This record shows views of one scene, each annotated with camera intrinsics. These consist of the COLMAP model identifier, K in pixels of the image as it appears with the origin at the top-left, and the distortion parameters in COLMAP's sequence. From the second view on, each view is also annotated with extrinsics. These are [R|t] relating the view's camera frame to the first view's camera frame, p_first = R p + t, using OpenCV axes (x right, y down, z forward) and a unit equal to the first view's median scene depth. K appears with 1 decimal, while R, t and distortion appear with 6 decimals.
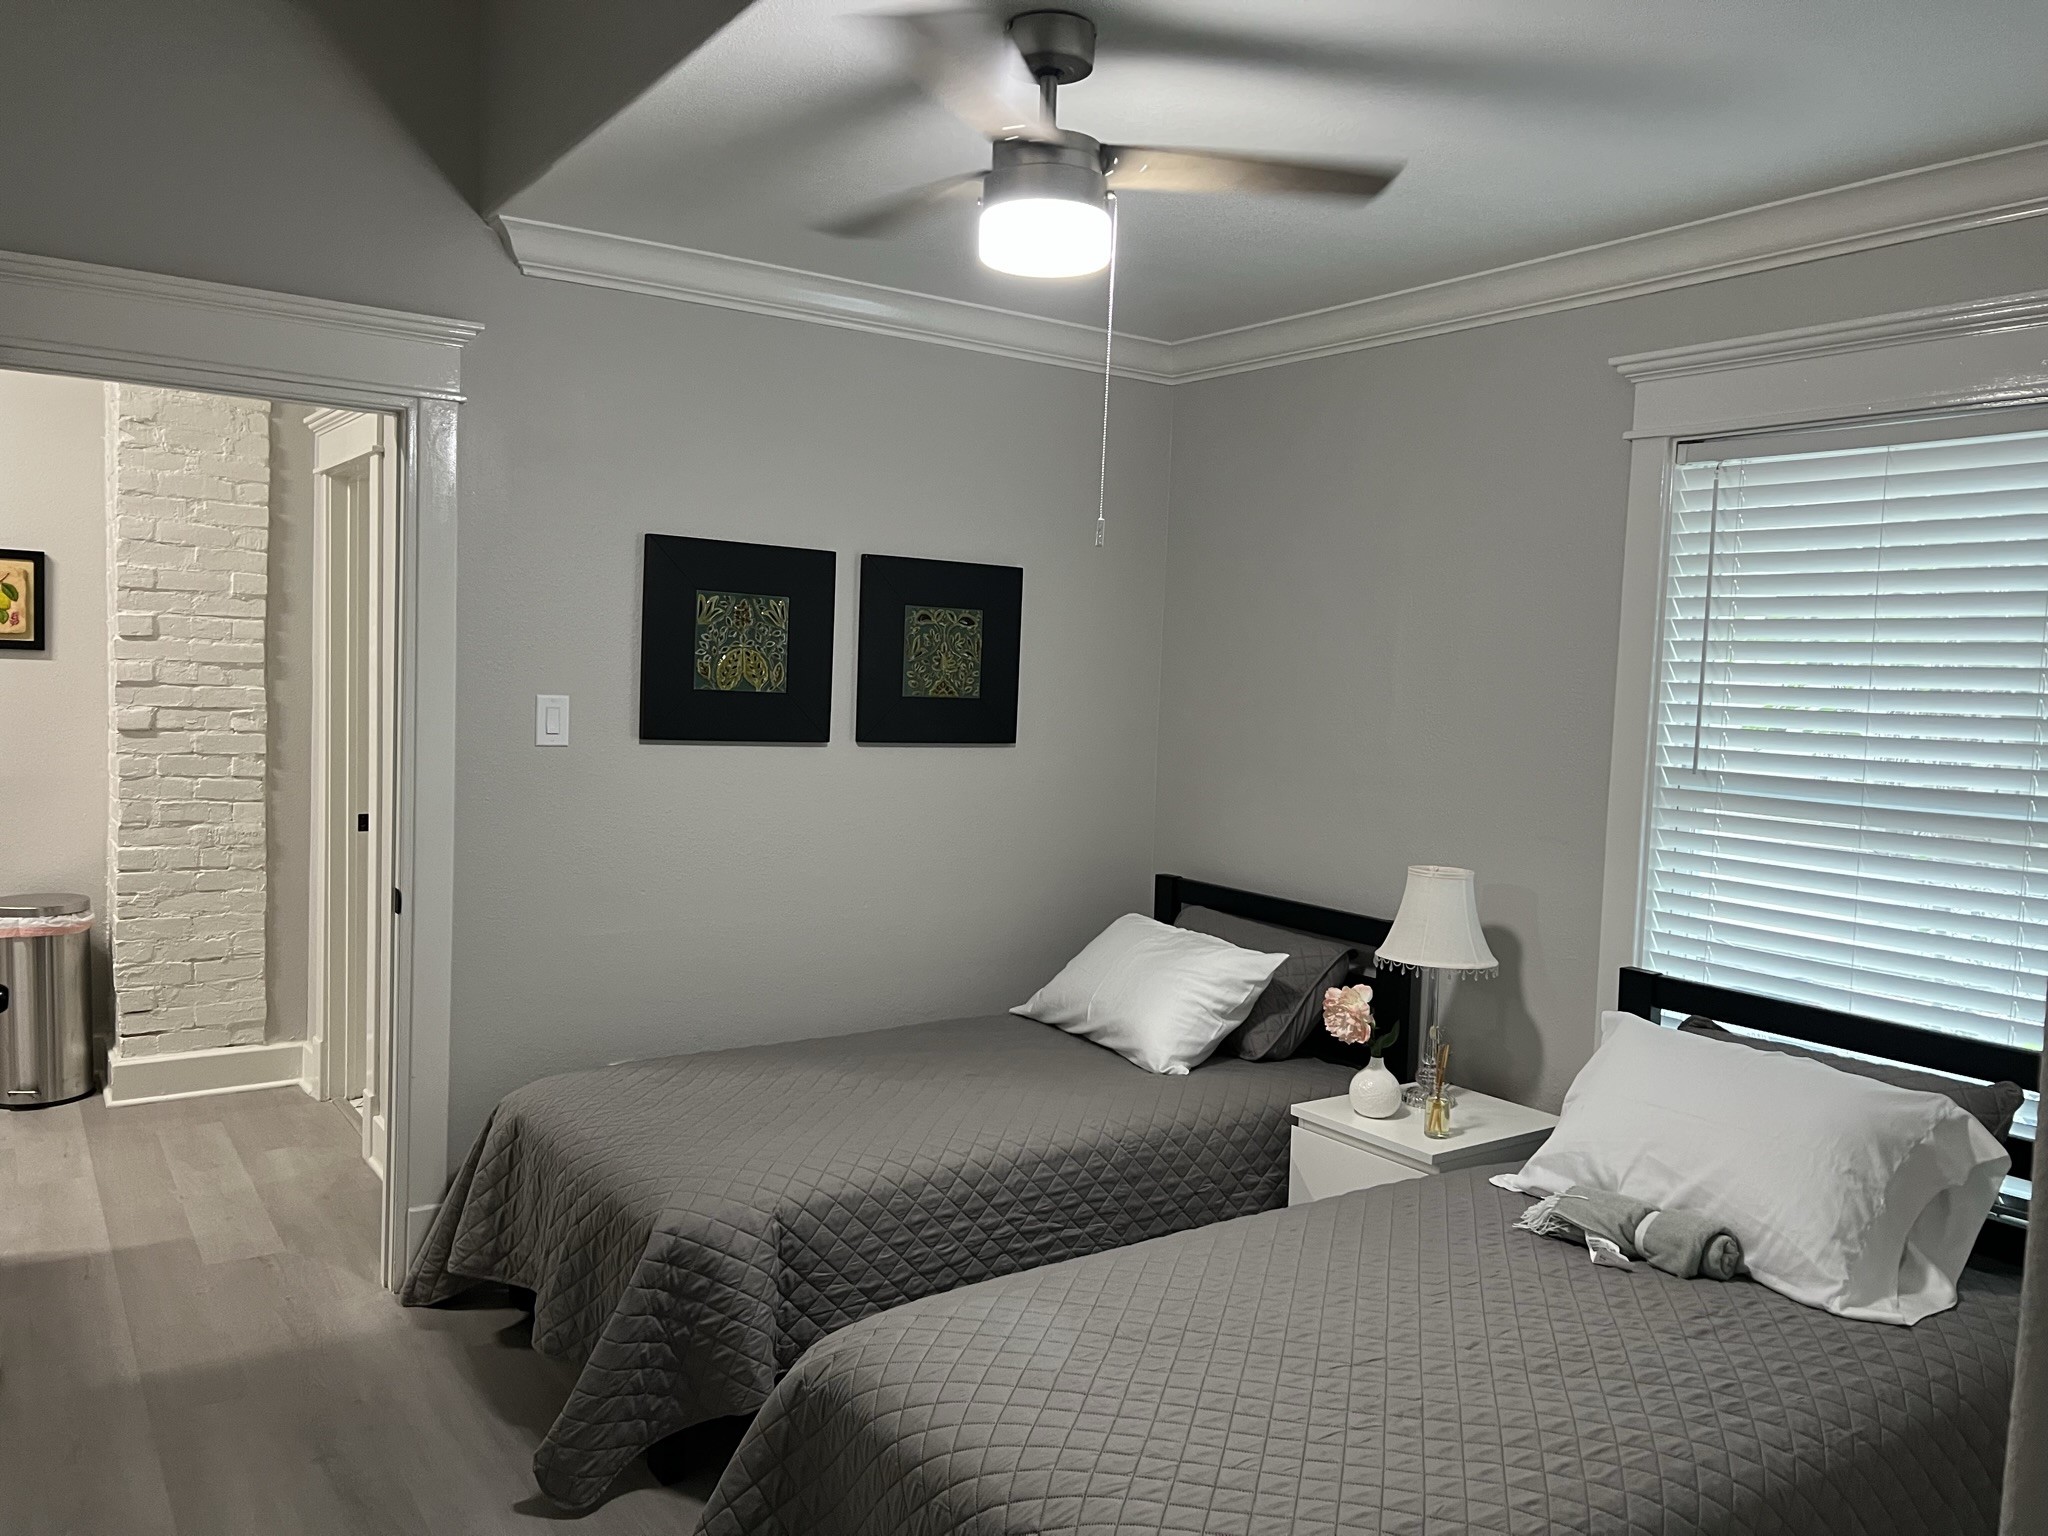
lens RADIAL K [[1542.2, 0, 1027.3], [0, 1542.2, 768.0], [0, 0, 1]] dist [0.007851, -0.037805]
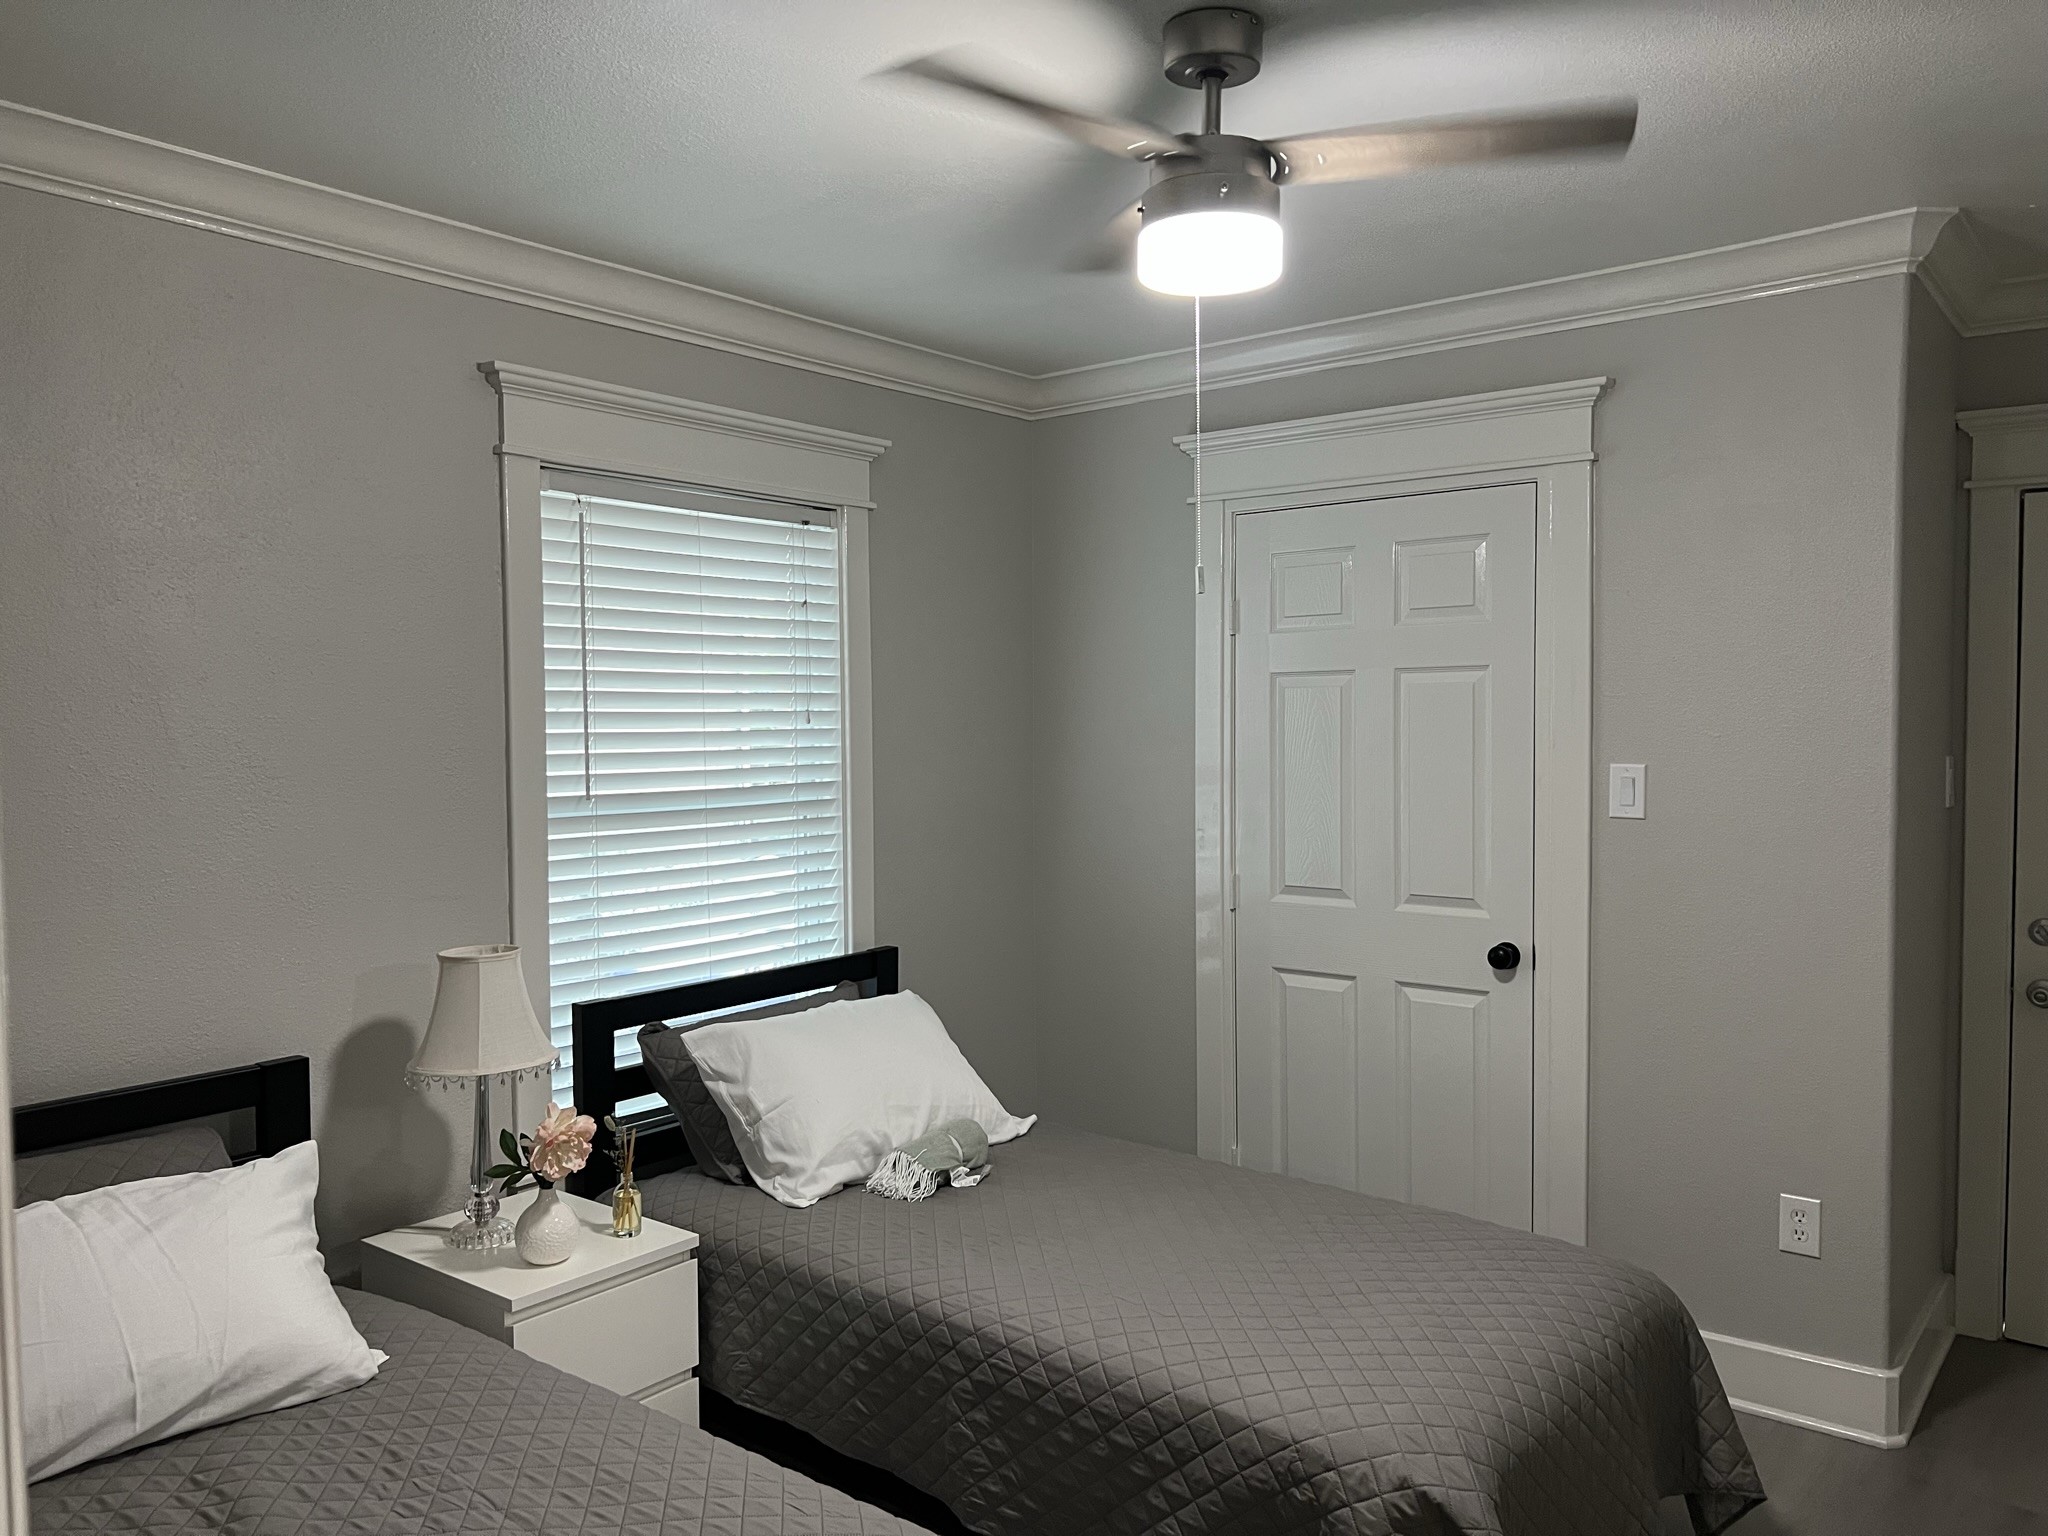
lens RADIAL K [[1542.2, 0, 1021.8], [0, 1542.2, 777.8], [0, 0, 1]] dist [0.007851, -0.037805]
pose [[-0.316435, -0.080546, 0.945189, -0.627501], [0.046029, 0.993911, 0.100108, -0.100546], [-0.947497, 0.075183, -0.310800, 1.049412]]
